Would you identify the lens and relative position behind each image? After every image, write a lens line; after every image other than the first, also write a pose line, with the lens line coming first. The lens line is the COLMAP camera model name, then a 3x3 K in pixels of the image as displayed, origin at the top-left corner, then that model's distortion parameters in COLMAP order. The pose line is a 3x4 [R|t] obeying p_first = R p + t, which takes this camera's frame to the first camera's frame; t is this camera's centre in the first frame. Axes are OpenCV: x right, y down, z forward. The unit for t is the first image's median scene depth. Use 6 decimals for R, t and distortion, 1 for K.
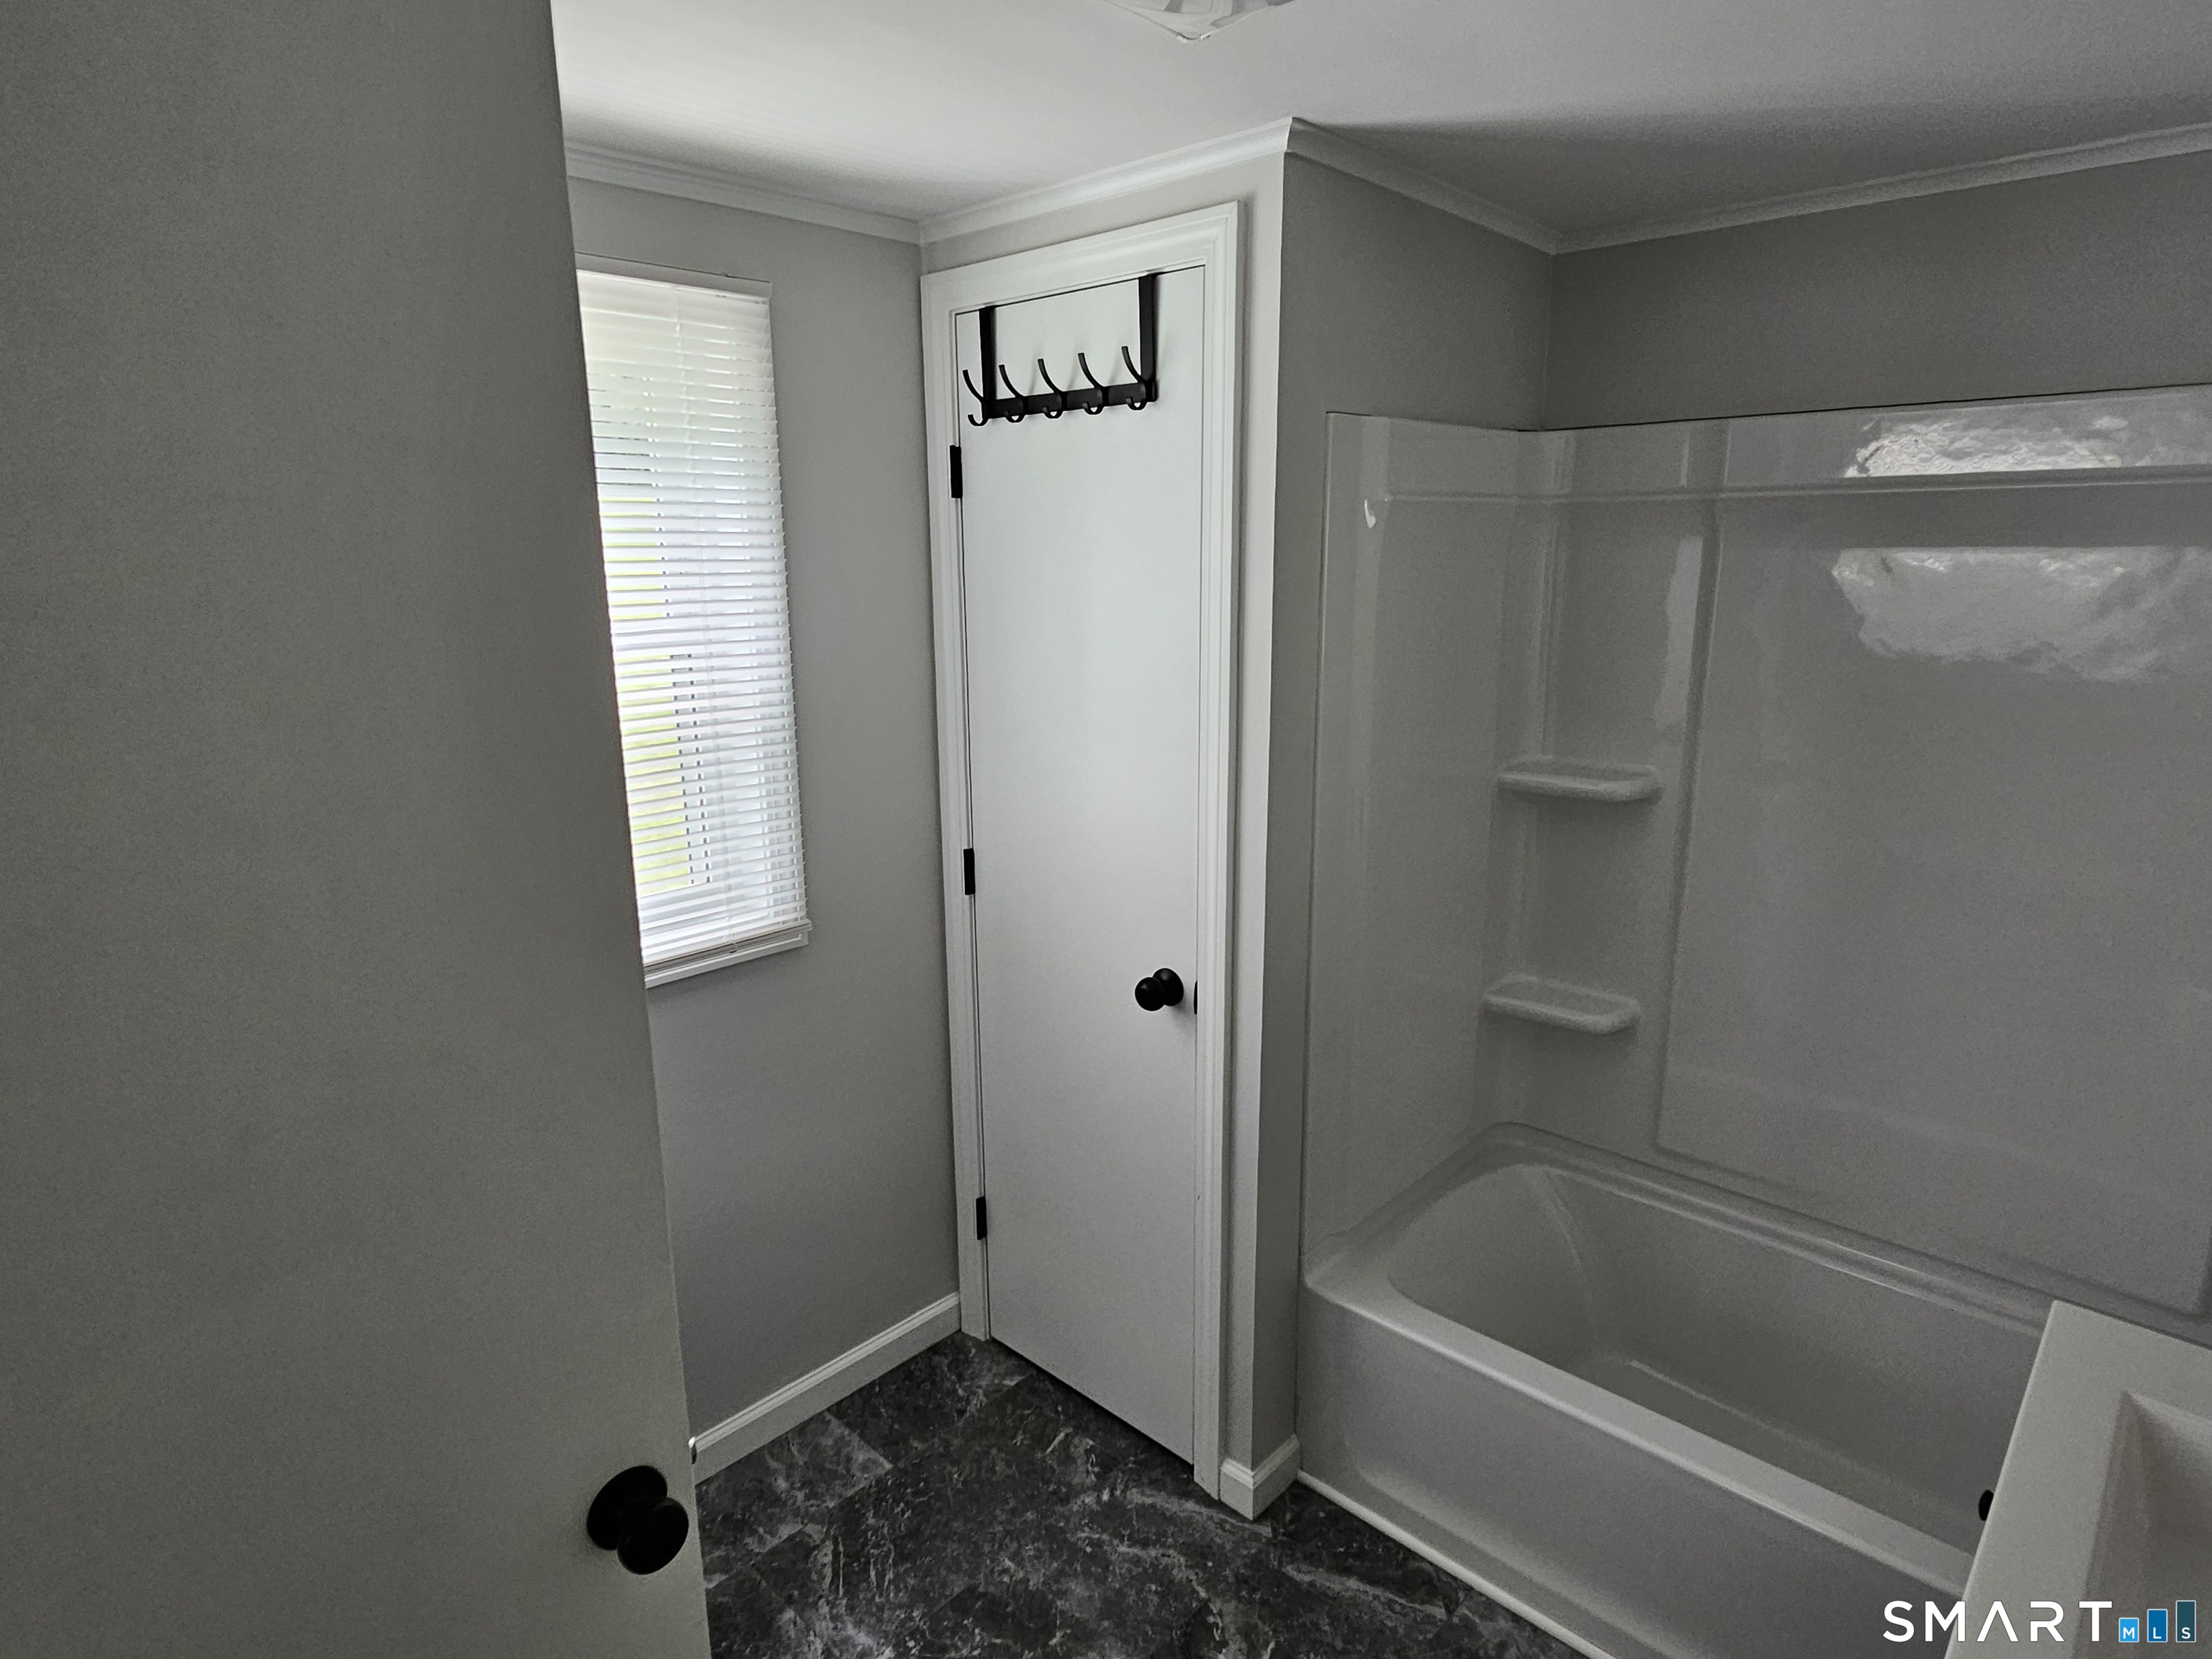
lens RADIAL K [[1231.6, 0, 1104.1], [0, 1231.6, 838.0], [0, 0, 1]] dist [0.002387, -0.002466]
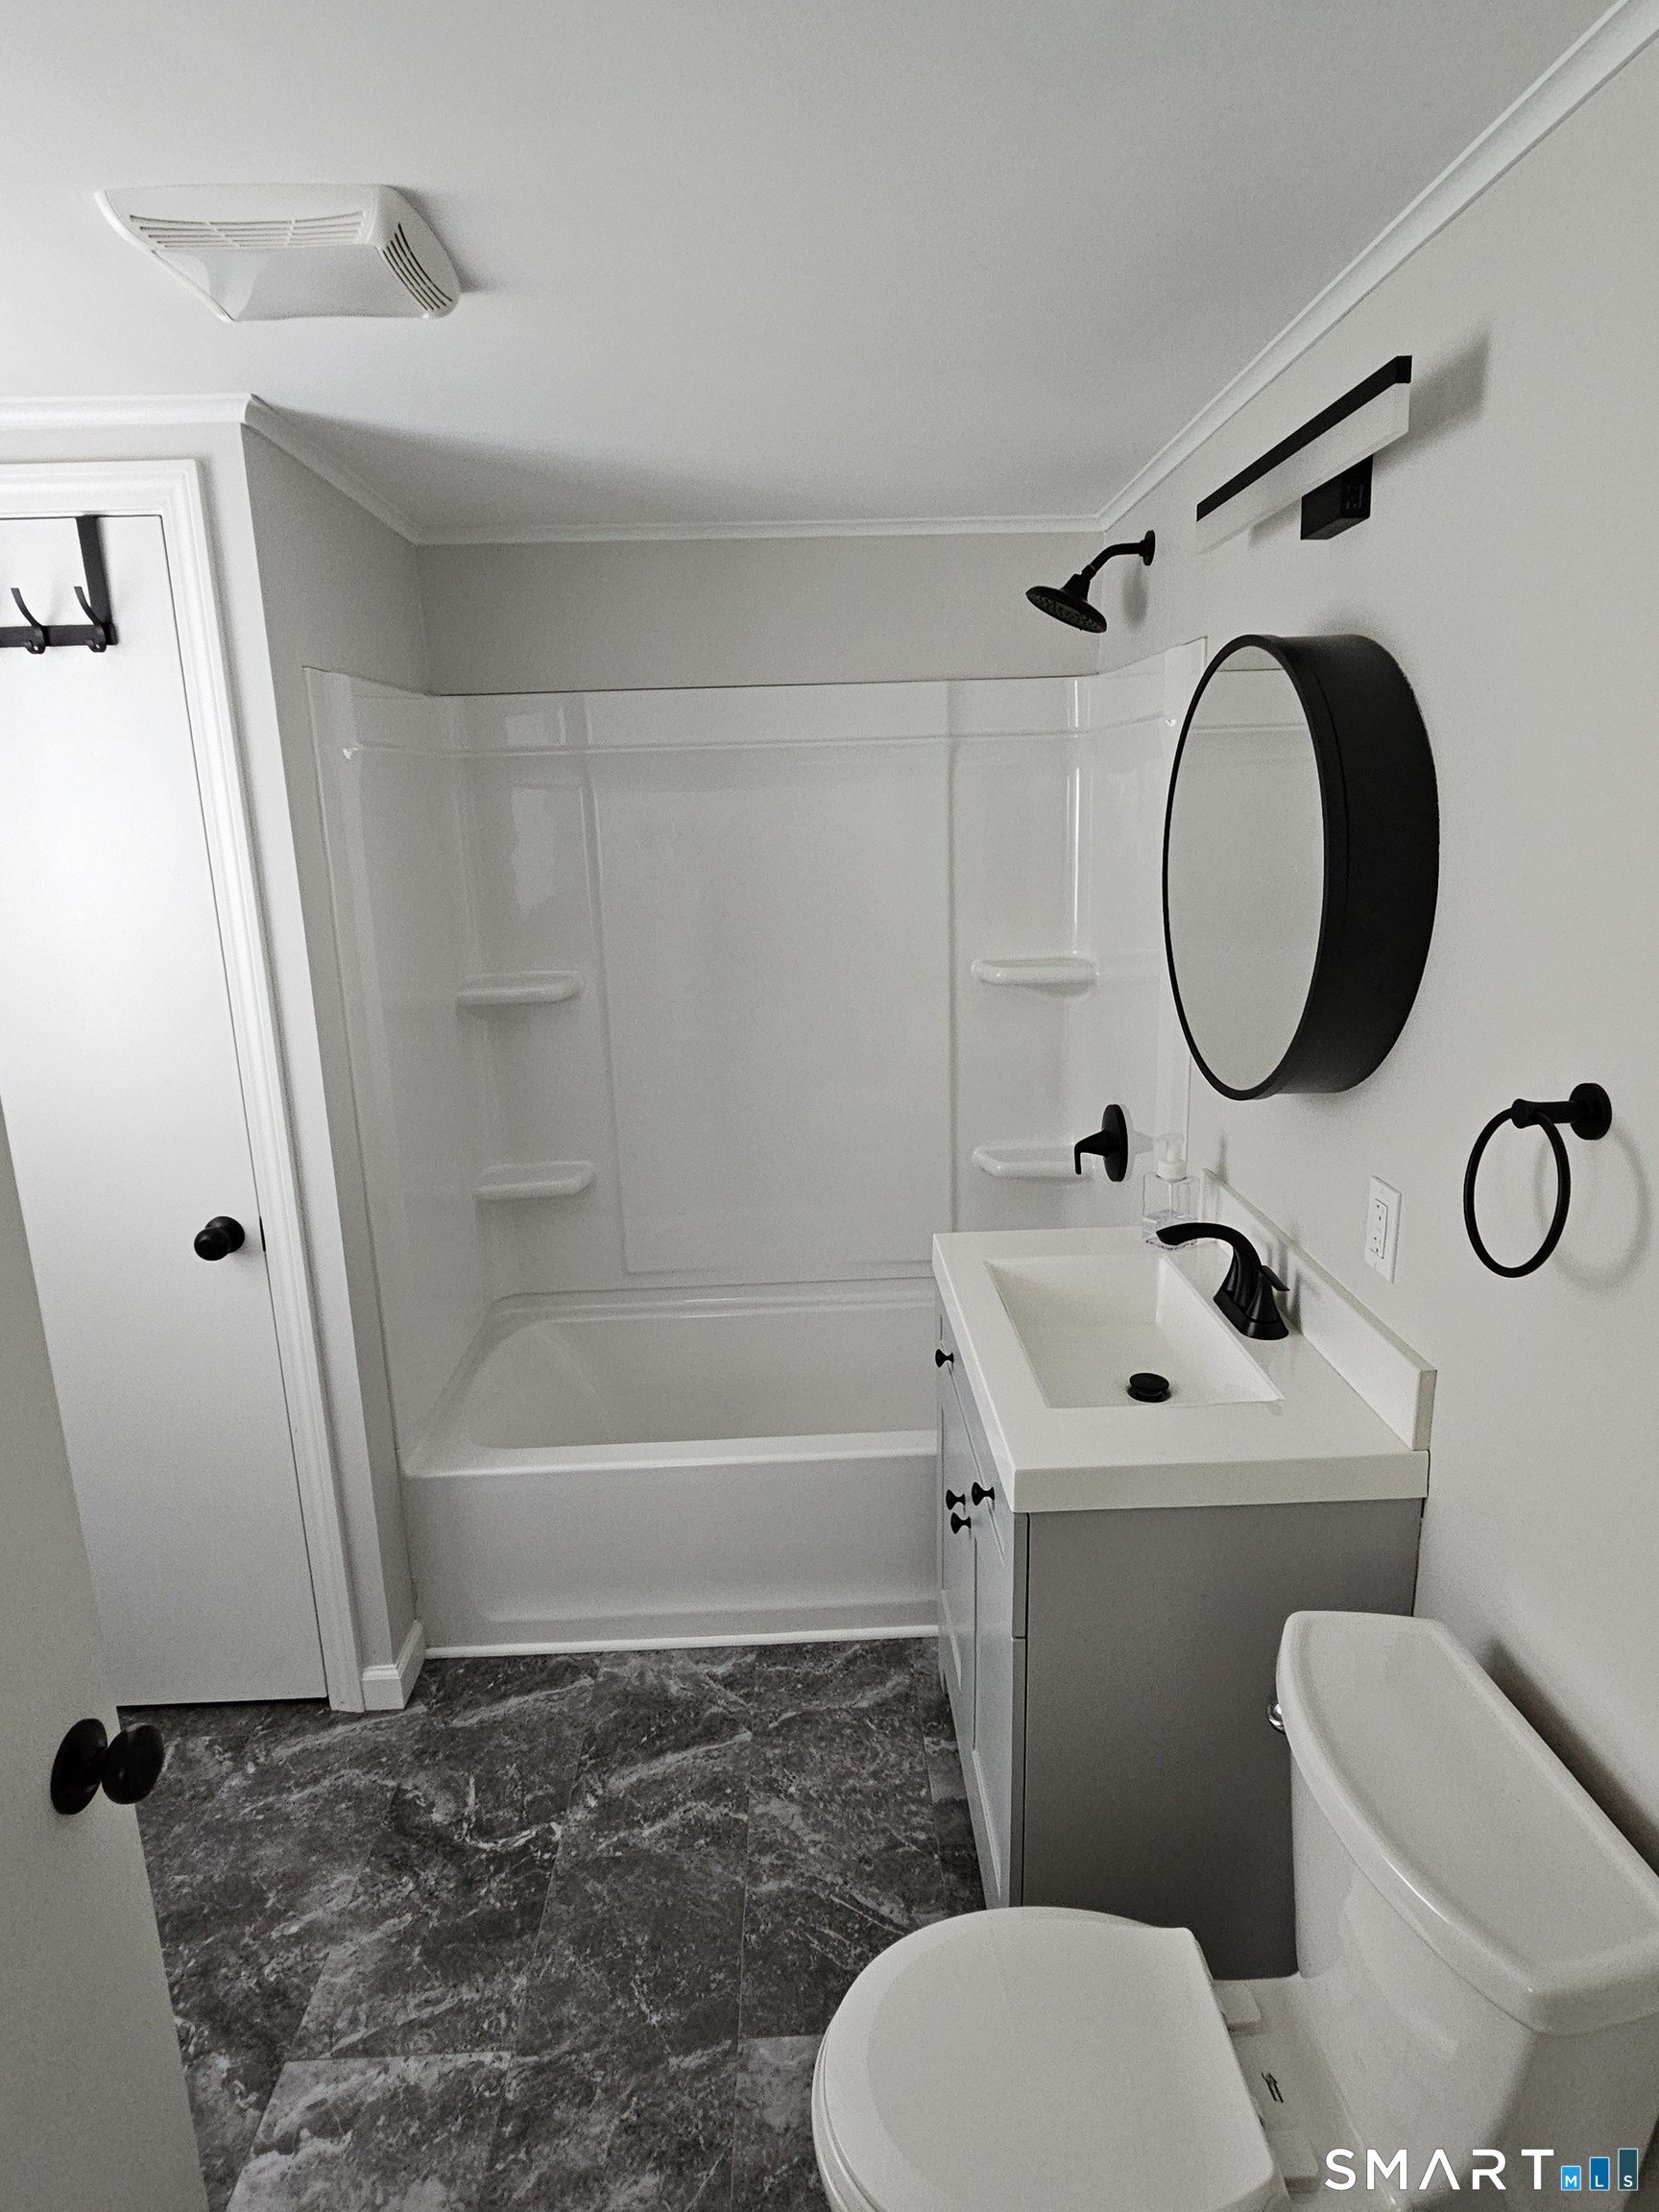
lens RADIAL K [[1231.6, 0, 833.1], [0, 1231.6, 1100.1], [0, 0, 1]] dist [0.002387, -0.002466]
pose [[0.698640, -0.180968, 0.692209, -0.275863], [0.190222, 0.979645, 0.064124, 0.044388], [-0.689723, 0.086874, 0.718843, -0.068286]]
